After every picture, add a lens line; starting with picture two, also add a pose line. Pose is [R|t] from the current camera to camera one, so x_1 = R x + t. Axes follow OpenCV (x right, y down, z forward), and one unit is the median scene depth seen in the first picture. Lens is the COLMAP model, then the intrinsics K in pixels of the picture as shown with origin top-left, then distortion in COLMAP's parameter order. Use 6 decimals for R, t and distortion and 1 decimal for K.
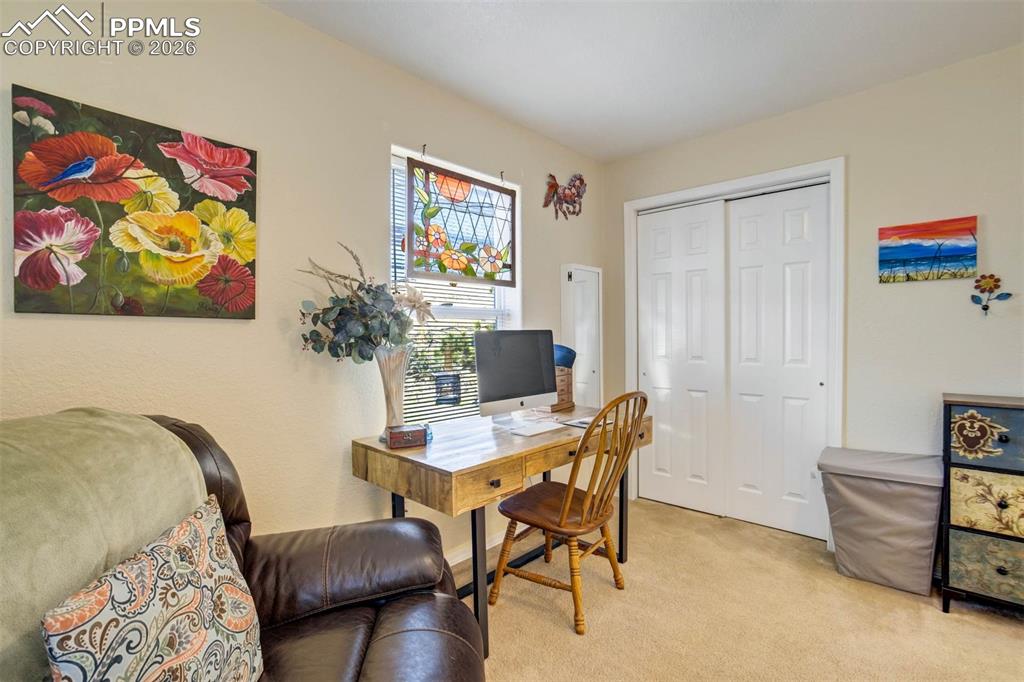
lens RADIAL K [[478.2, 0, 515.2], [0, 478.2, 341.3], [0, 0, 1]] dist [-0.042894, 0.020007]
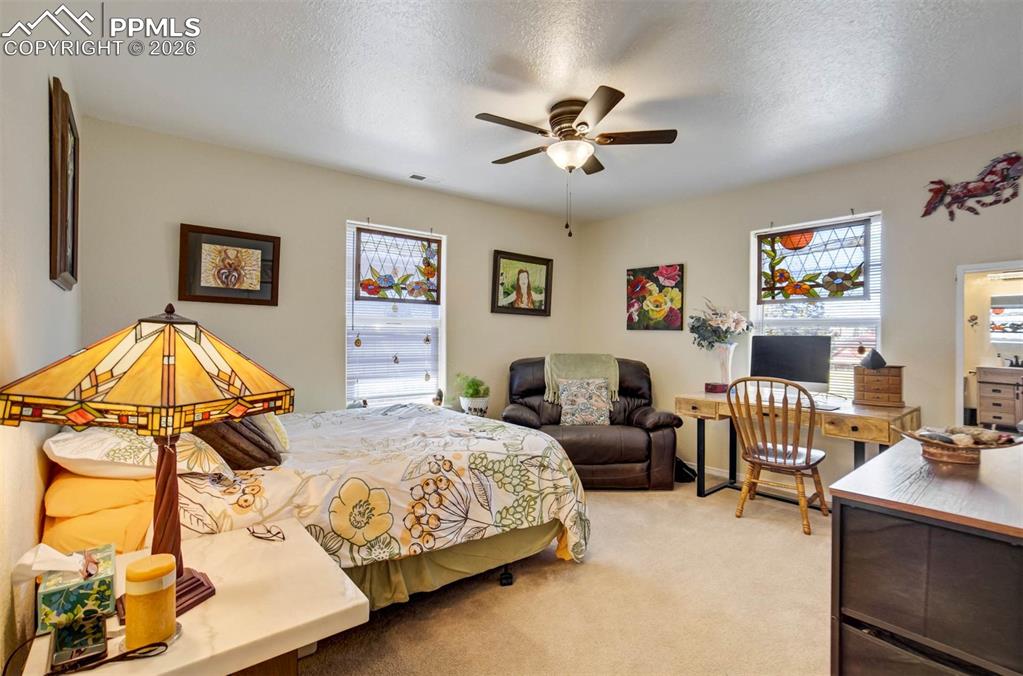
lens RADIAL K [[479.6, 0, 511.5], [0, 479.6, 340.3], [0, 0, 1]] dist [-0.044897, 0.024864]
pose [[-0.144622, 0.012190, -0.989412, 2.099032], [-0.027096, 0.999500, 0.016275, -0.011671], [0.989116, 0.029163, -0.144219, 0.477573]]
